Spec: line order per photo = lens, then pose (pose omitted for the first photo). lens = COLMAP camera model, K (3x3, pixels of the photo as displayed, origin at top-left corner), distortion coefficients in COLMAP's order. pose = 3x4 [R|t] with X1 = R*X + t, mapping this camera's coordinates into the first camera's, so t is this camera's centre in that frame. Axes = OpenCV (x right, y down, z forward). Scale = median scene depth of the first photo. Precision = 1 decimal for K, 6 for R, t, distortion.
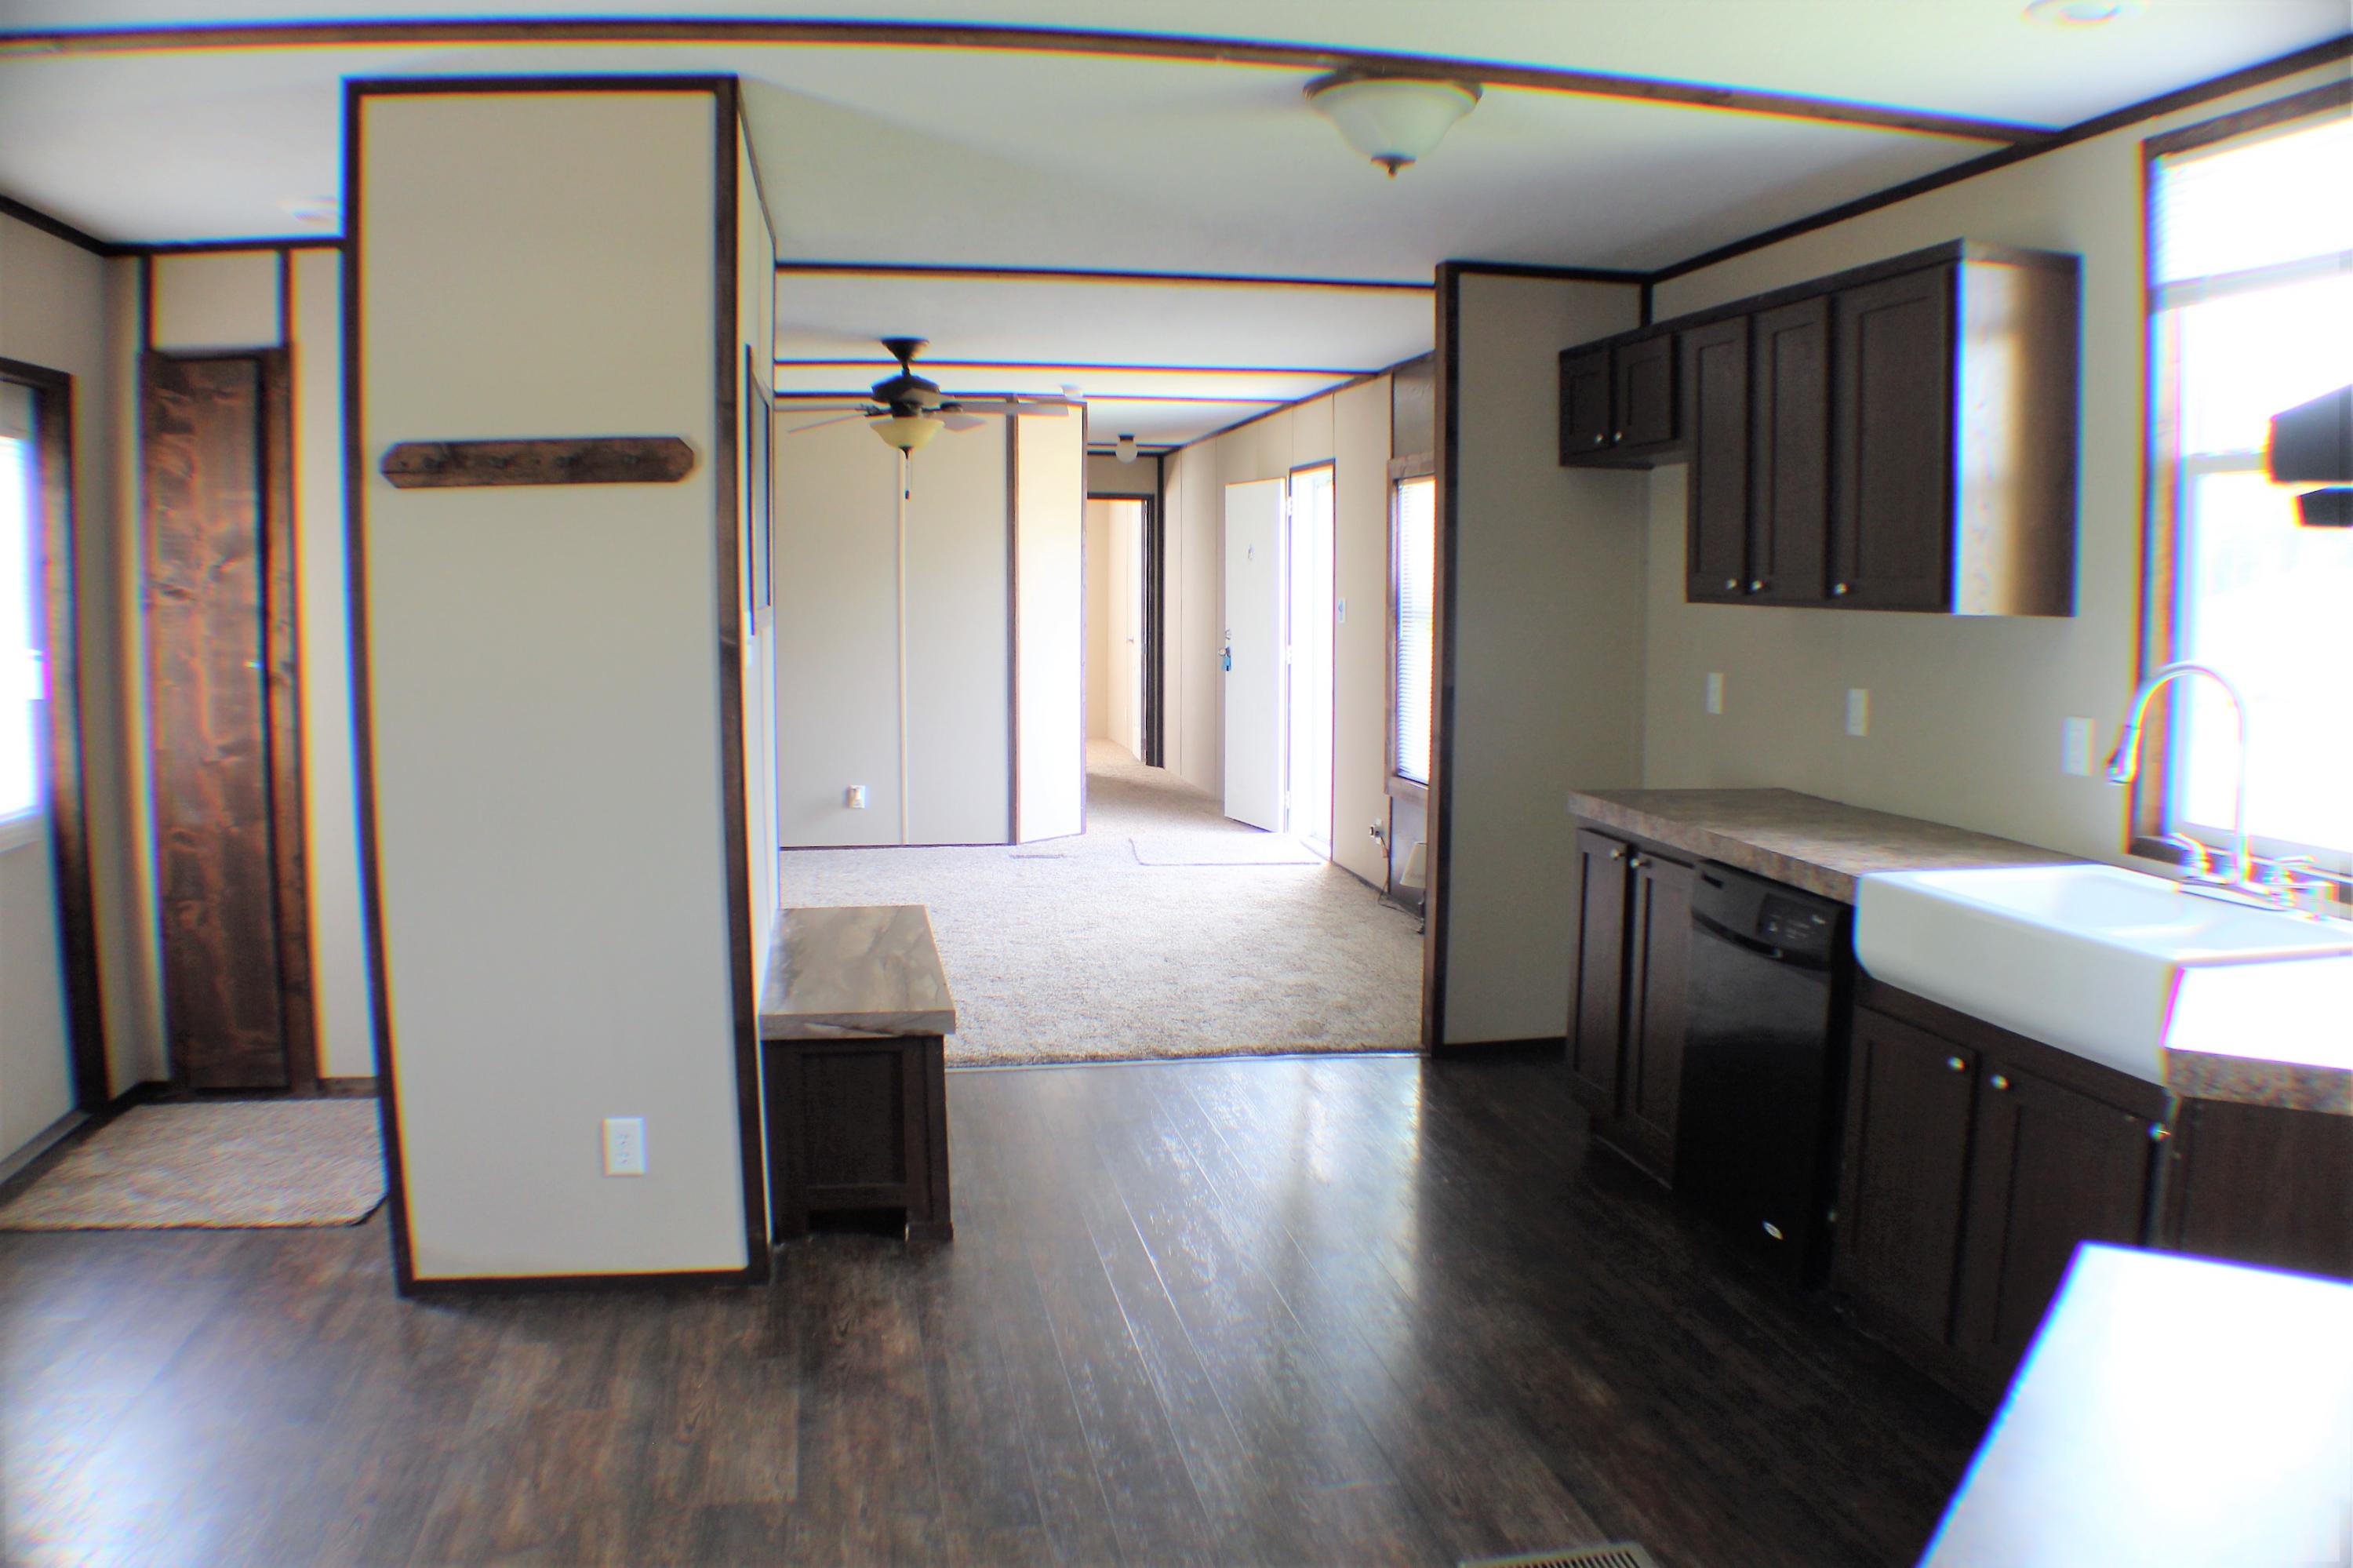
lens RADIAL K [[1816.4, 0, 1178.9], [0, 1816.4, 735.0], [0, 0, 1]] dist [-0.217419, 0.075940]
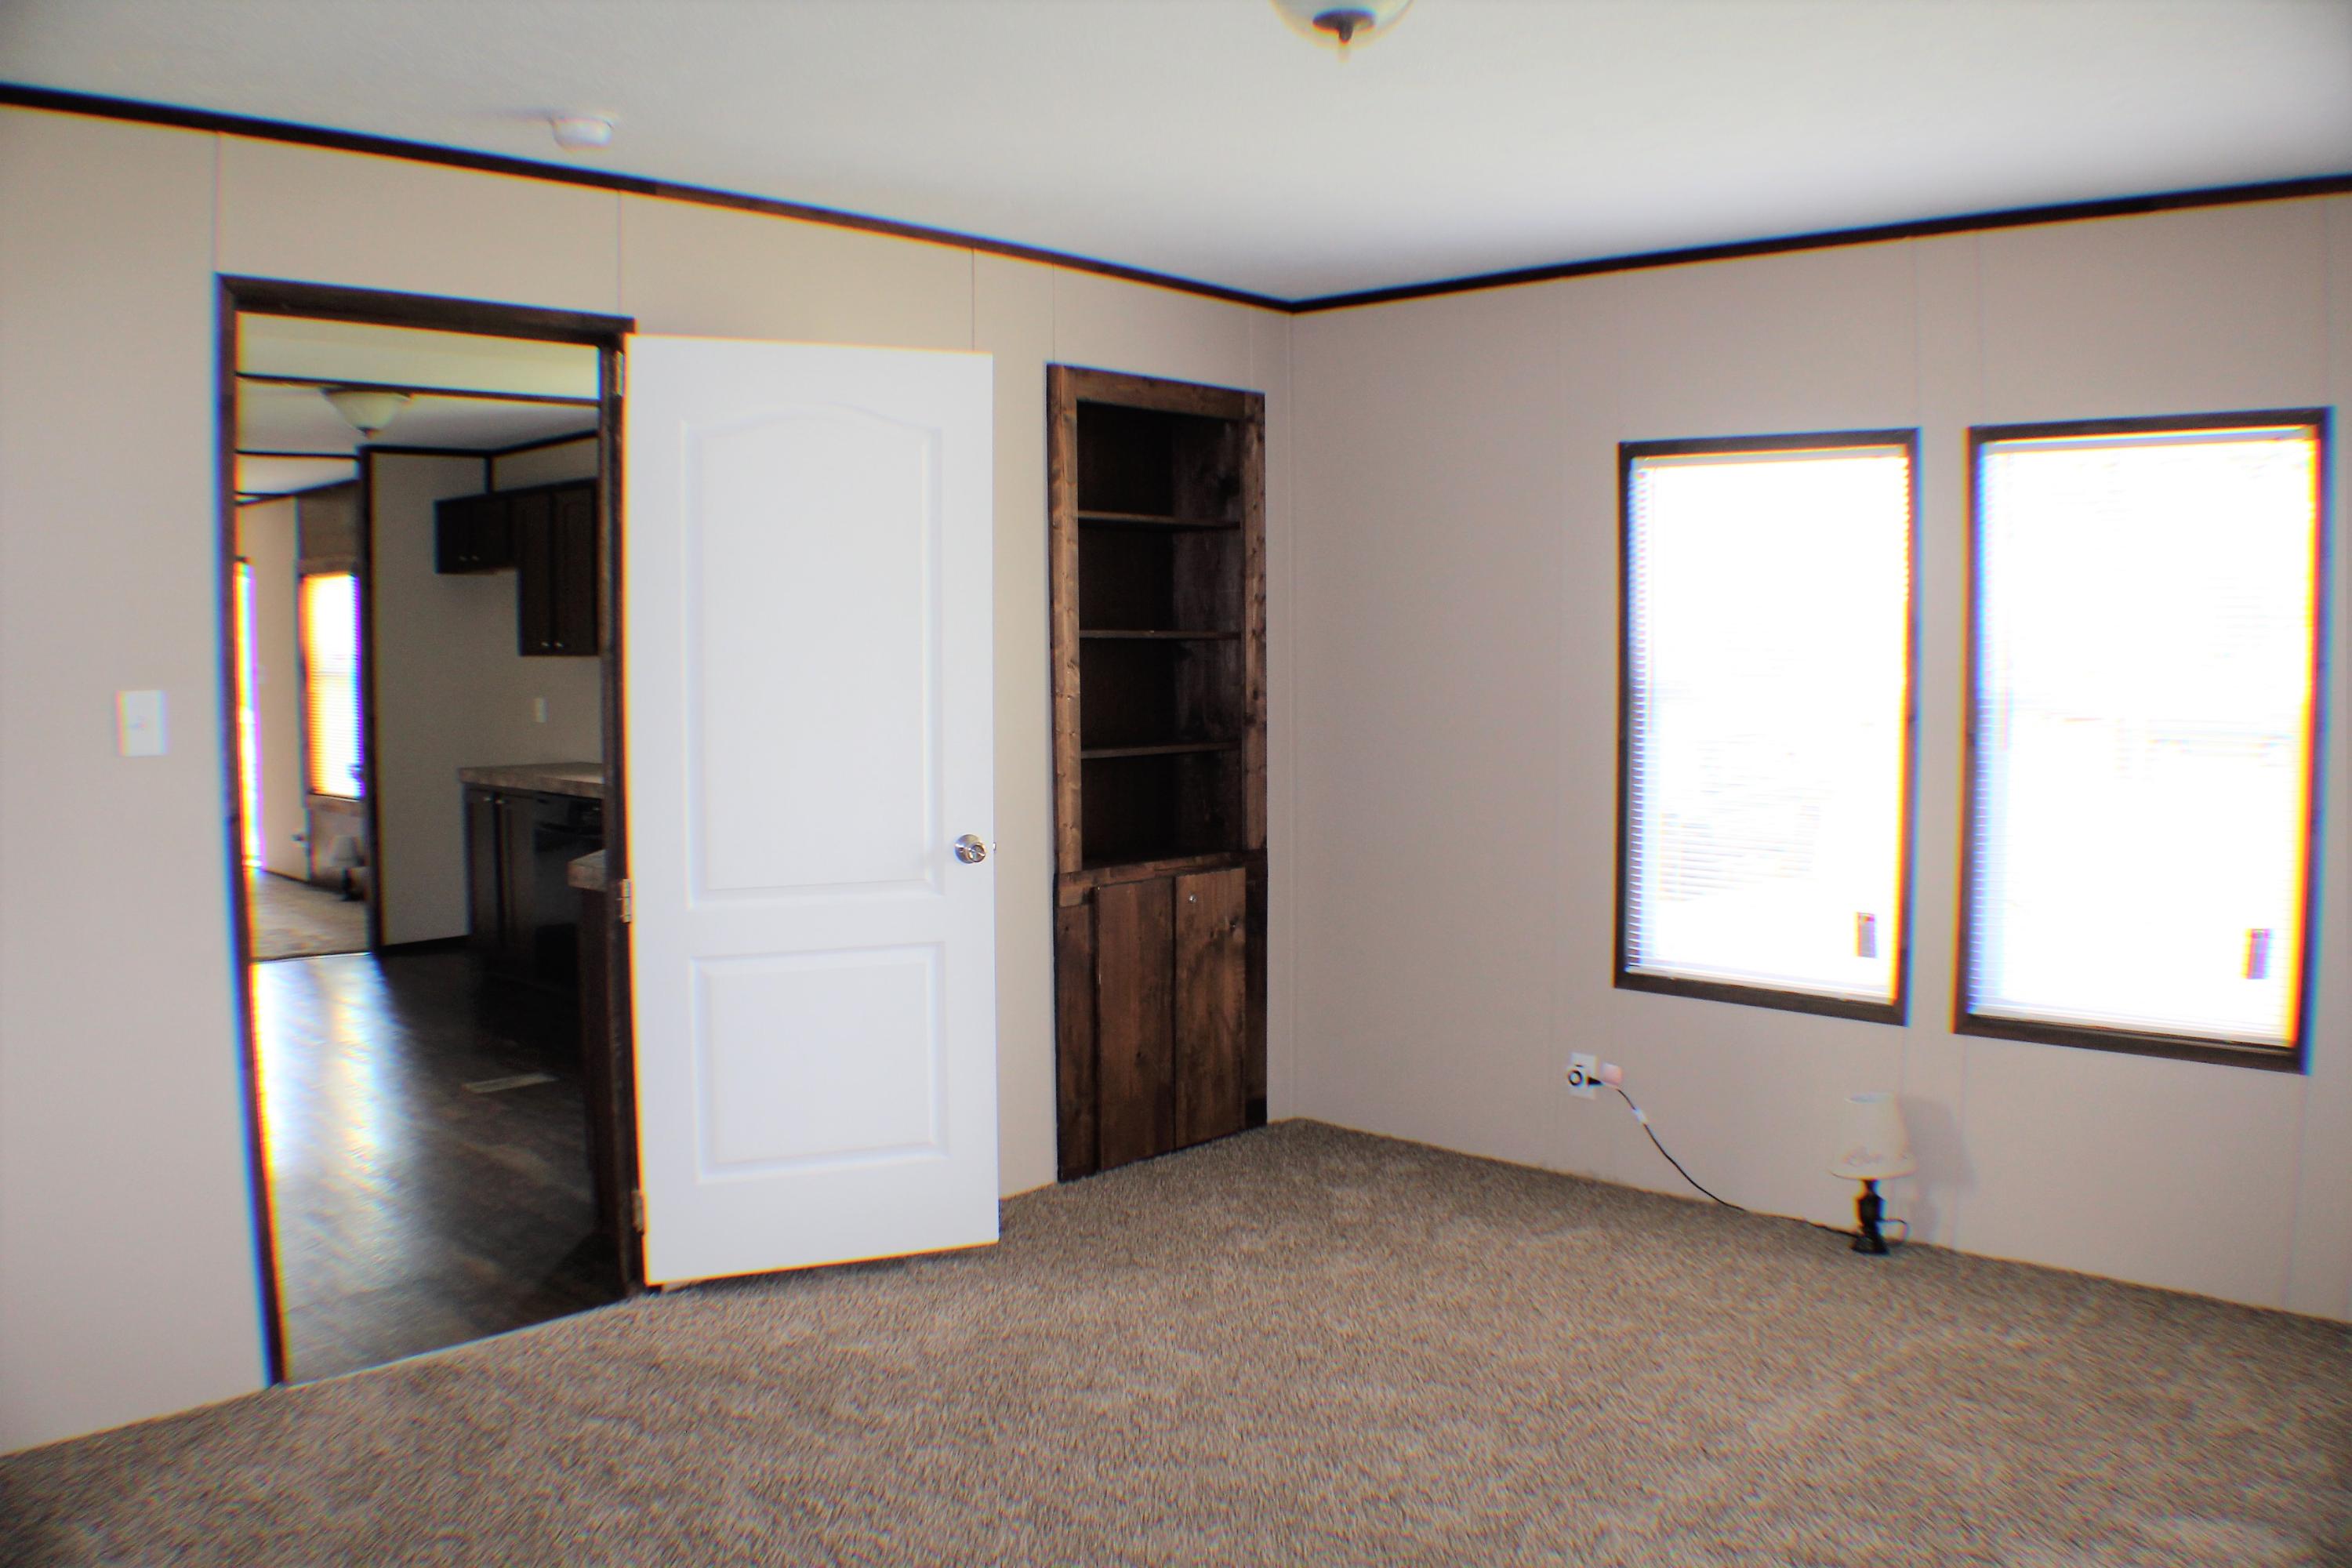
lens RADIAL K [[1837.6, 0, 1176.0], [0, 1837.6, 784.0], [0, 0, 1]] dist [-0.189140, 0.001992]
pose [[0.807149, -0.053132, 0.587953, -0.302322], [0.057487, 0.998282, 0.011293, 0.087967], [-0.587543, 0.024685, 0.808817, -1.023088]]
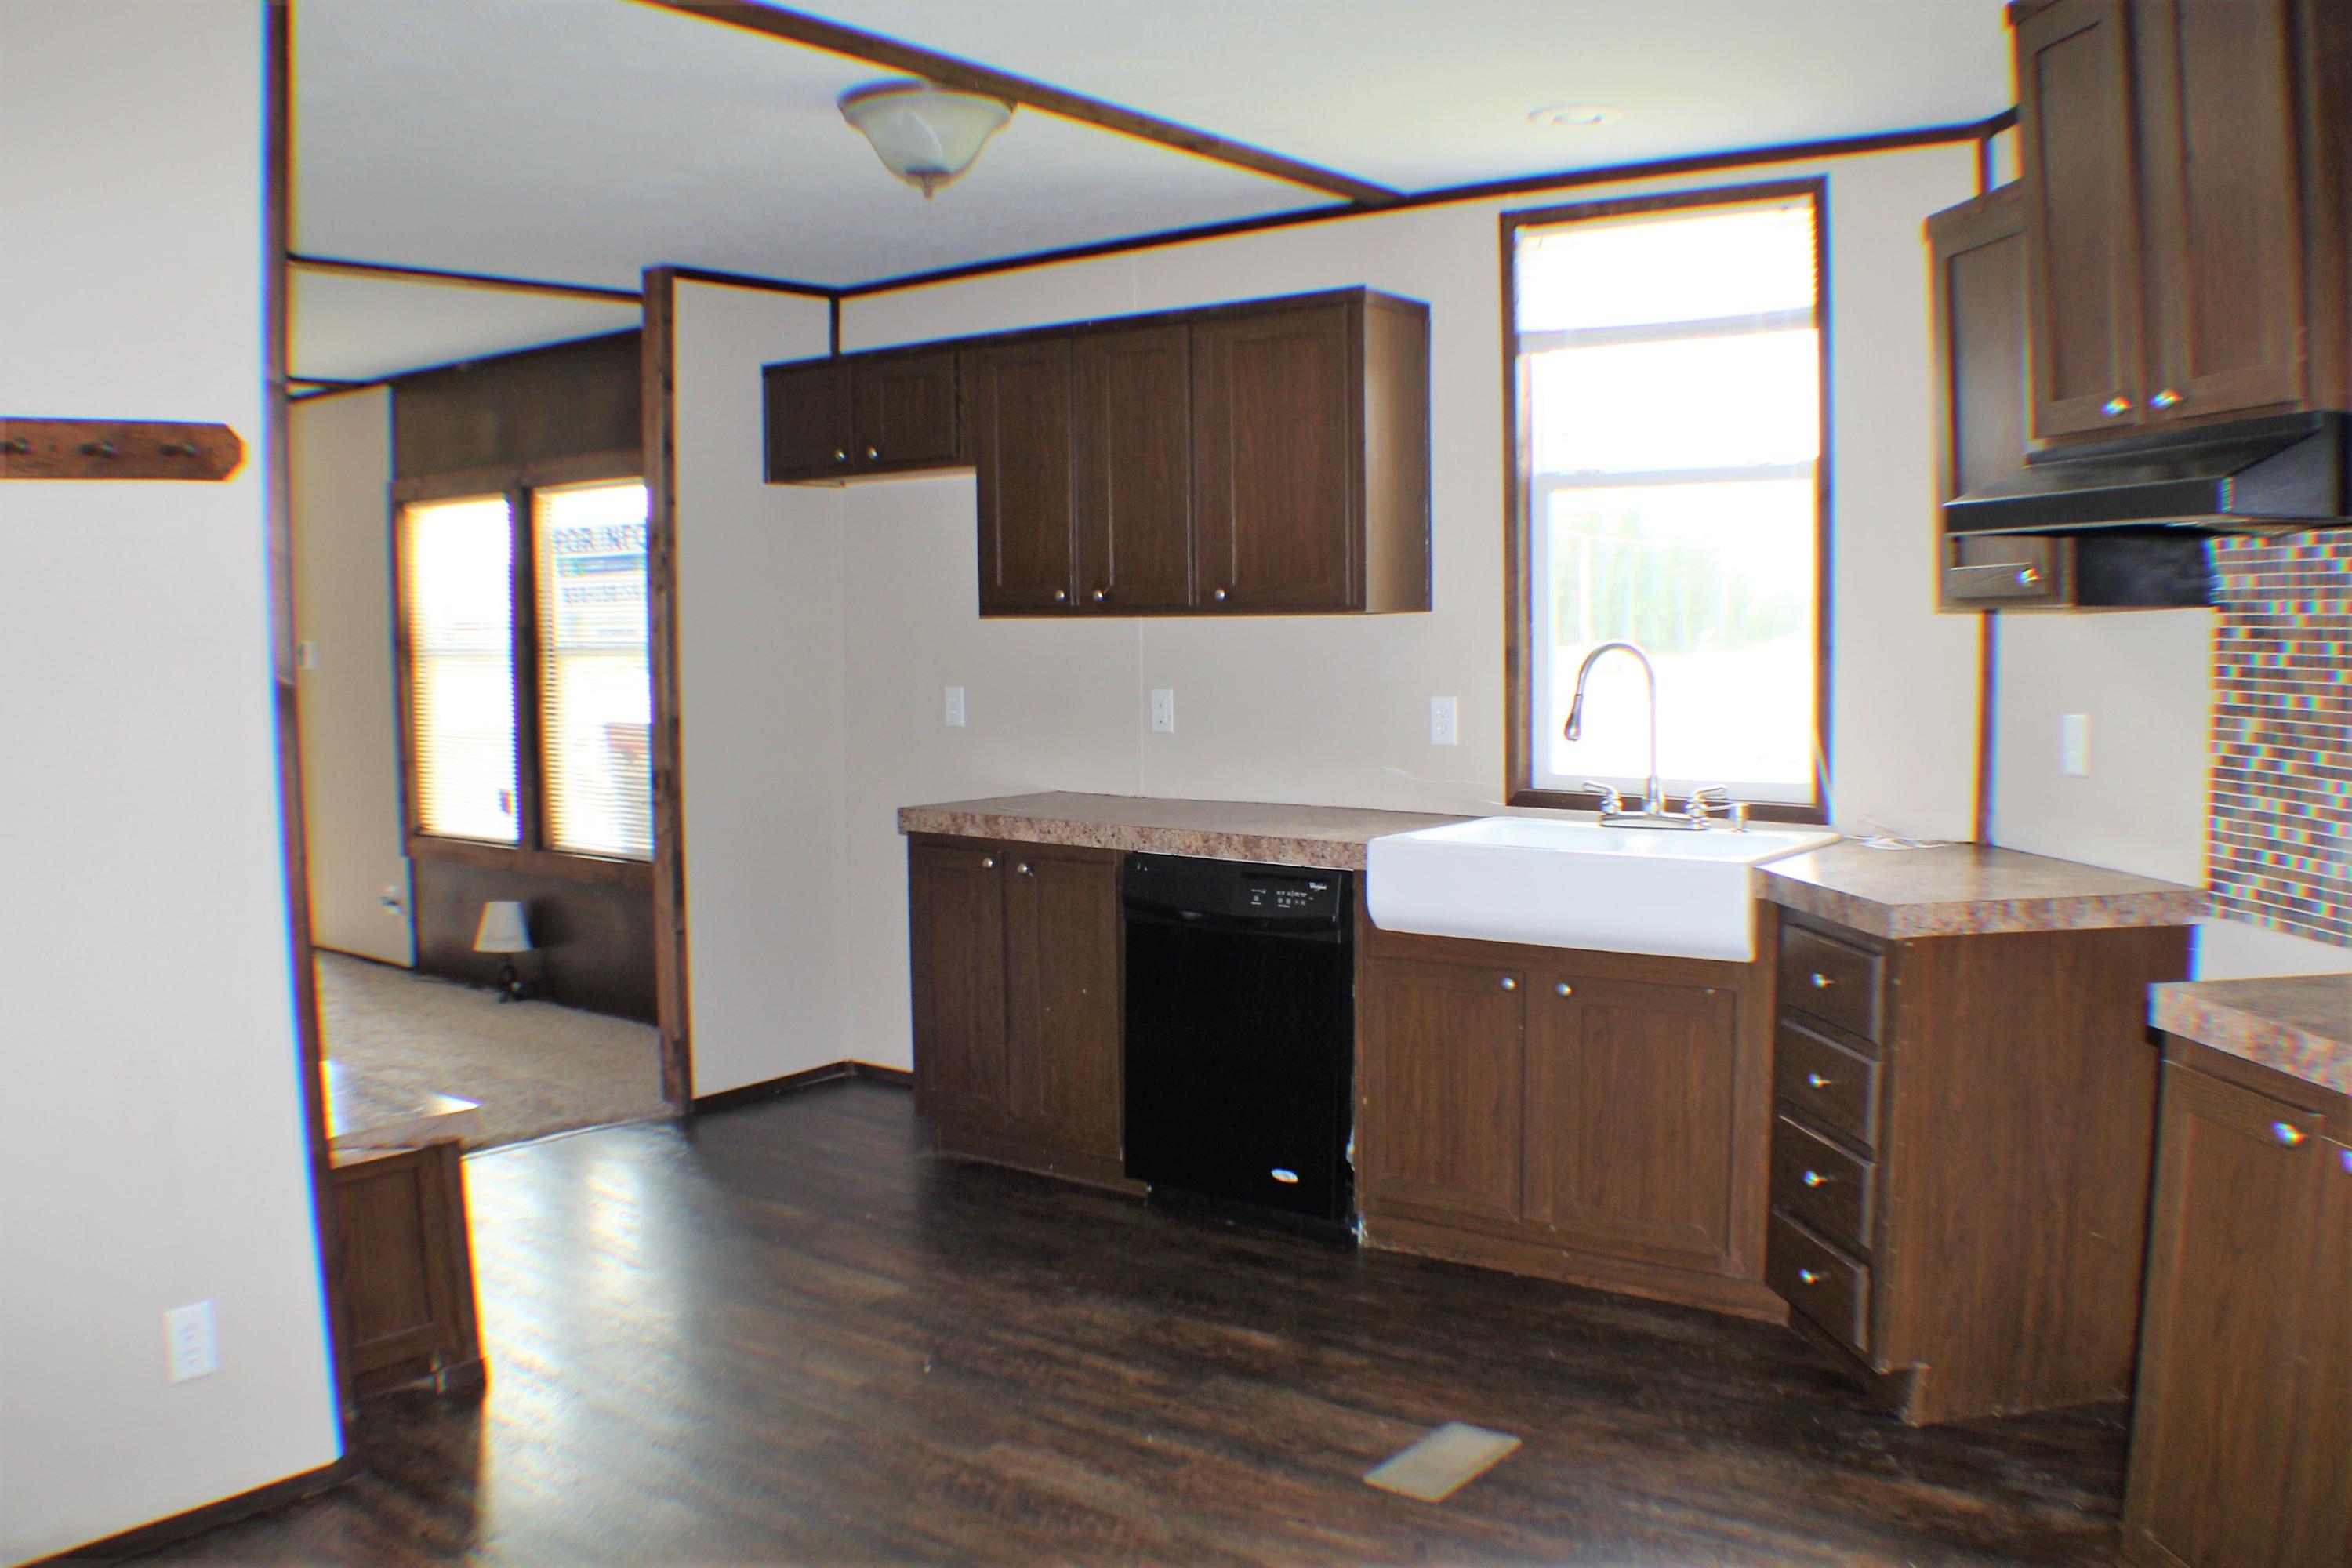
lens RADIAL K [[1966.7, 0, 1176.0], [0, 1966.7, 784.0], [0, 0, 1]] dist [-0.203948, 0.010134]
pose [[0.752842, -0.072248, 0.654224, -0.493876], [0.073360, 0.996975, 0.025680, 0.001130], [-0.654100, 0.028661, 0.755864, 0.108407]]
